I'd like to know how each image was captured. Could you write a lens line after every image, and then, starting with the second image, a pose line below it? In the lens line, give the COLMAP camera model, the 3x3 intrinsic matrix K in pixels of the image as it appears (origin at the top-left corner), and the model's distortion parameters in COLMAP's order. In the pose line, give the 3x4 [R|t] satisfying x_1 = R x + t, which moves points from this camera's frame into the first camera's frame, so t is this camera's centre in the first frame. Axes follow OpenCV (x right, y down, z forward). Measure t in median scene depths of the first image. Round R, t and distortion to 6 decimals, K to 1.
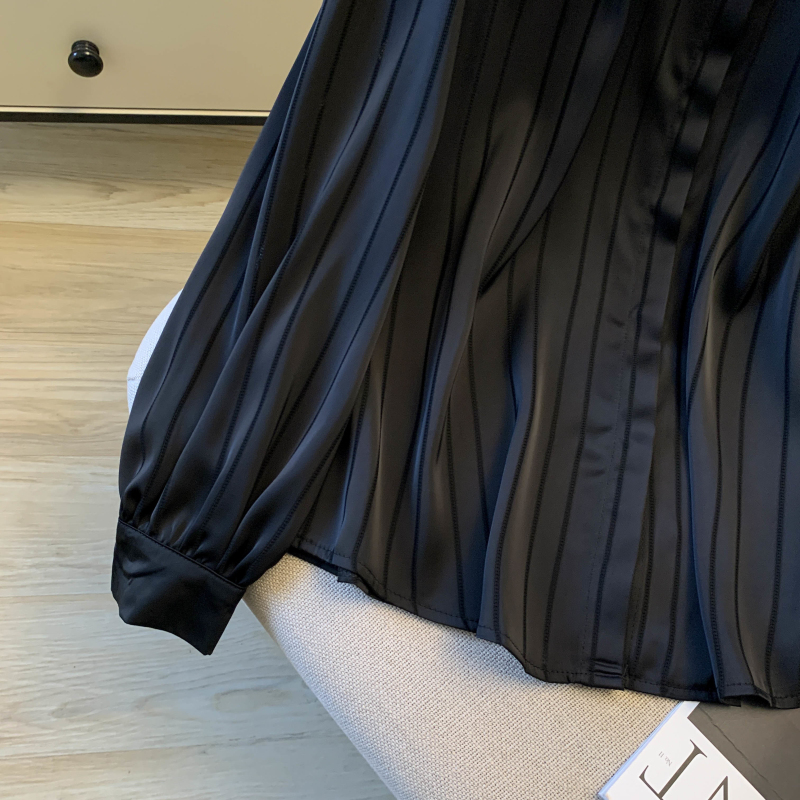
lens RADIAL K [[821.9, 0, 432.5], [0, 821.9, 385.0], [0, 0, 1]] dist [0.164649, -0.314401]
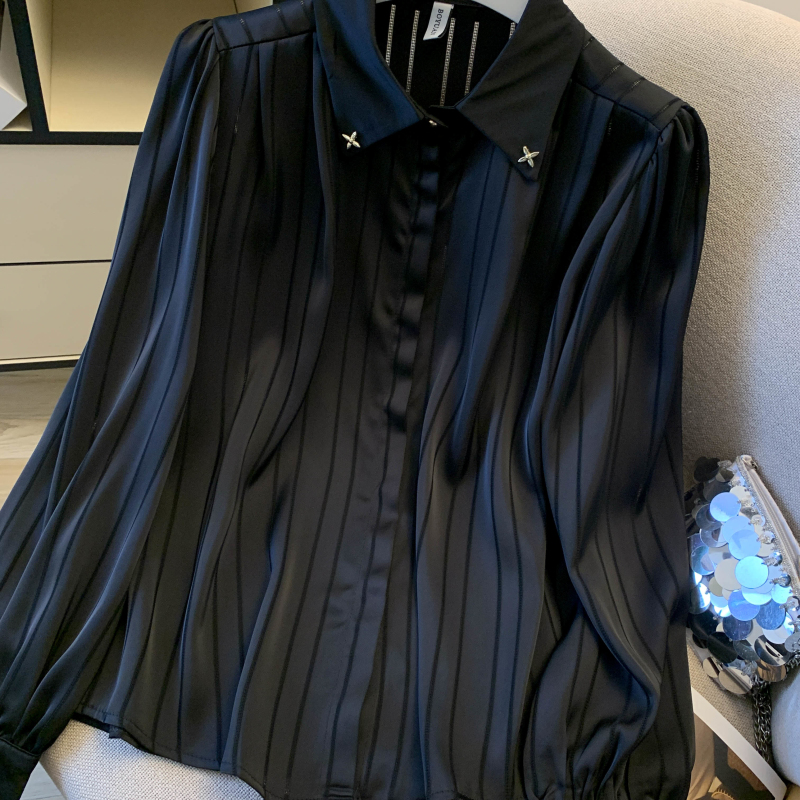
lens RADIAL K [[836.9, 0, 427.3], [0, 836.9, 382.0], [0, 0, 1]] dist [0.061001, -0.021829]
pose [[0.996052, -0.085937, 0.022236, 0.328283], [0.088756, 0.968175, -0.234007, 0.061688], [-0.001419, 0.235056, 0.971981, -0.286754]]
